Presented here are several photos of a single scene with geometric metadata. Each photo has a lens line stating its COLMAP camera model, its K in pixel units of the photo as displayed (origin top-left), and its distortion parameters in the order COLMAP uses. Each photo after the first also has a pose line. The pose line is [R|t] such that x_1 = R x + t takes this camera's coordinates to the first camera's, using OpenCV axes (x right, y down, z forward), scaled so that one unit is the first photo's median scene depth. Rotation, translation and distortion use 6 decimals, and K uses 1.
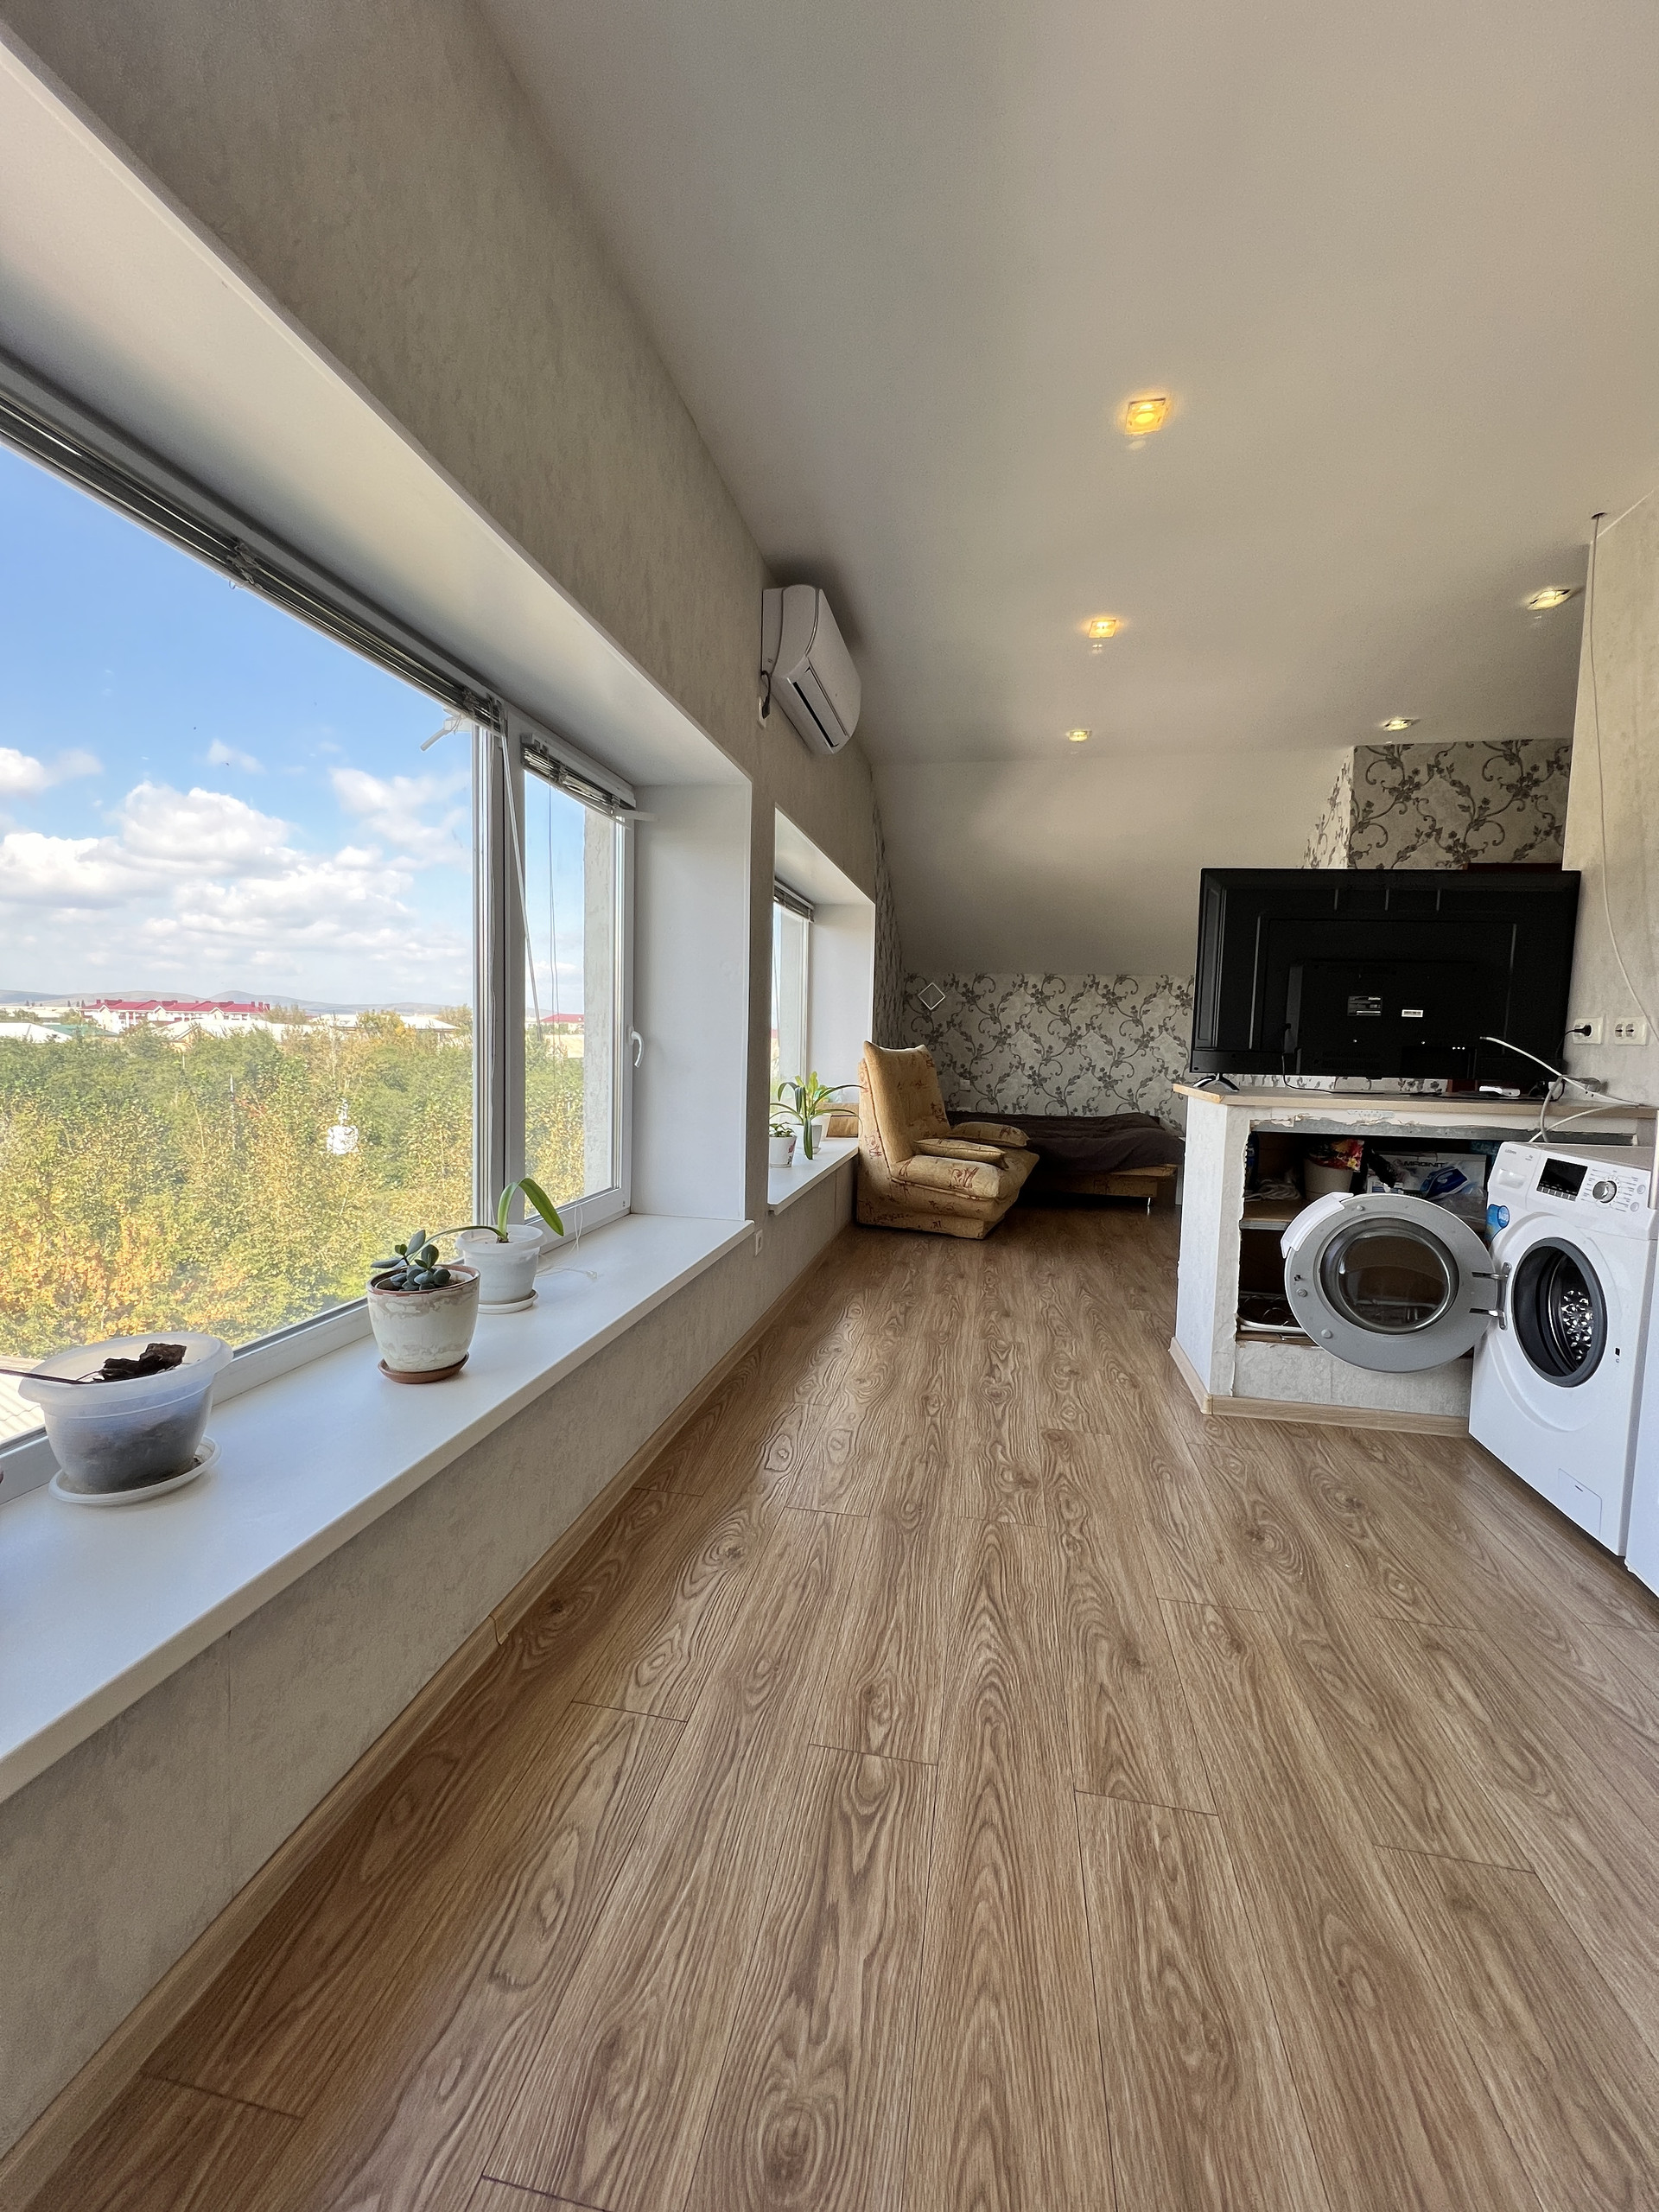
lens RADIAL K [[908.9, 0, 833.9], [0, 908.9, 1111.4], [0, 0, 1]] dist [-0.000332, -0.000013]
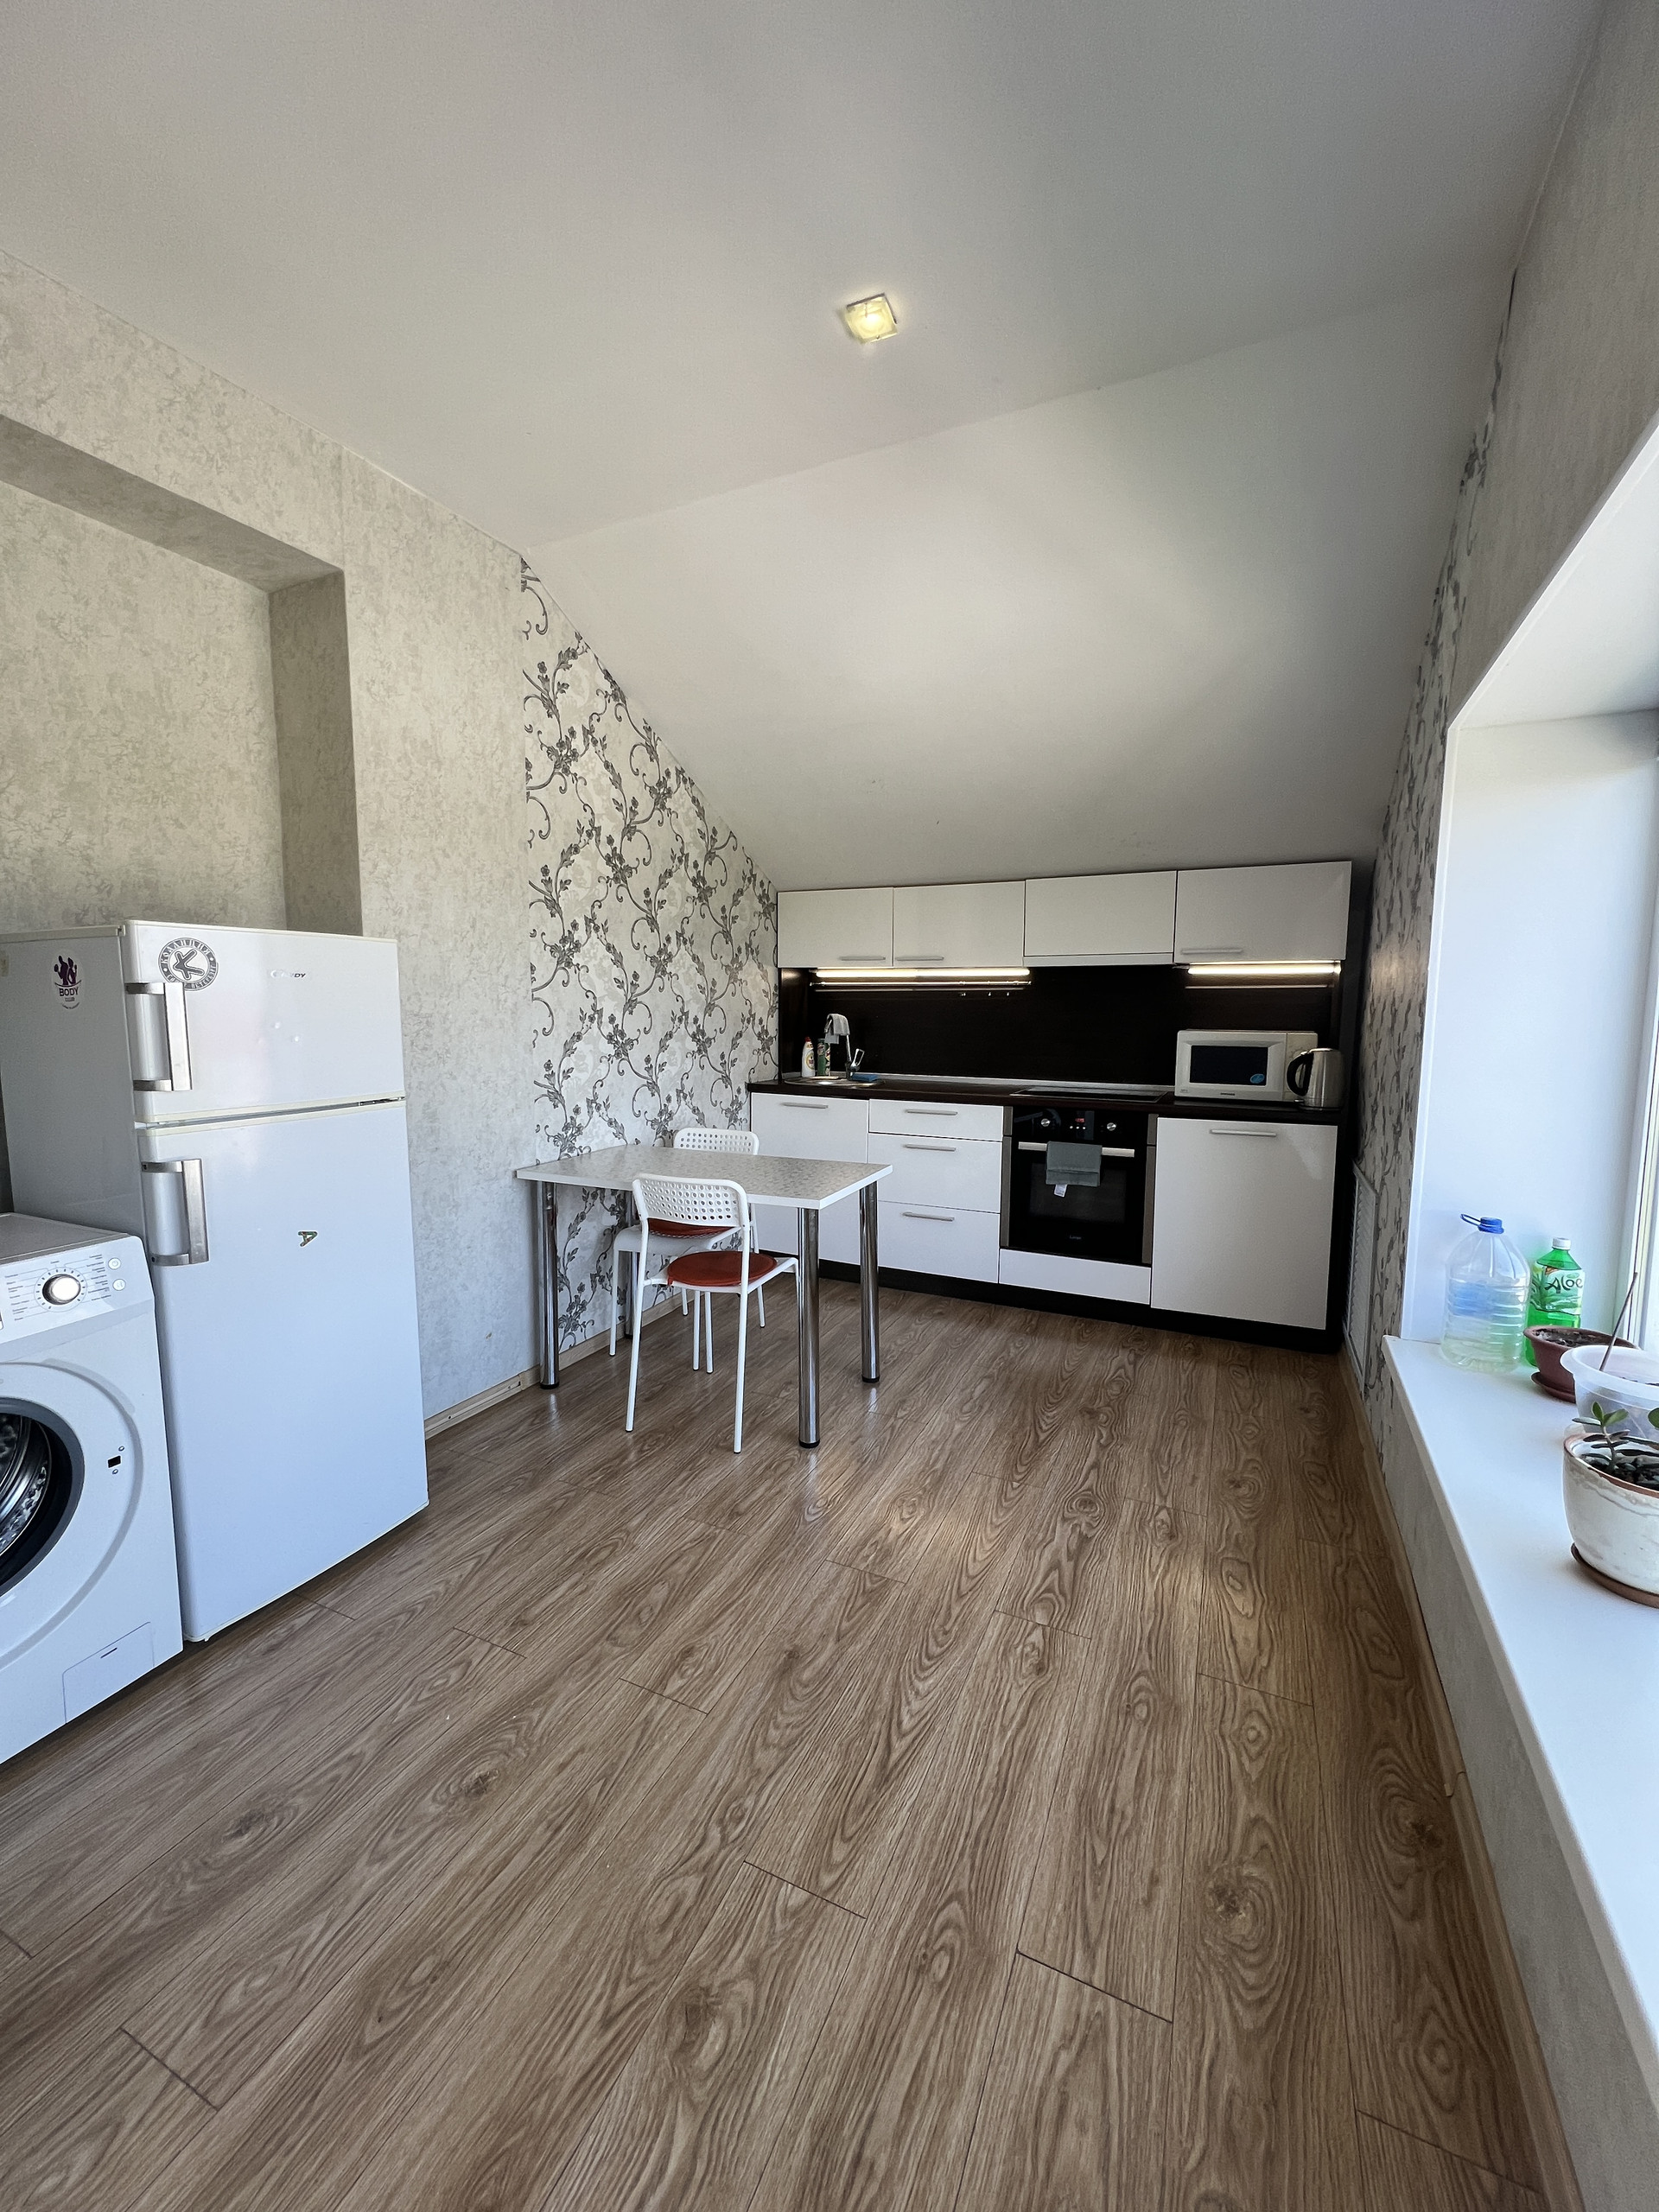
lens RADIAL K [[885.4, 0, 829.6], [0, 885.4, 1091.2], [0, 0, 1]] dist [-0.000270, -0.000055]
pose [[-0.967607, -0.052414, 0.246959, 0.054477], [-0.005504, 0.982358, 0.186929, -0.273175], [-0.252400, 0.179515, -0.950825, 1.873158]]
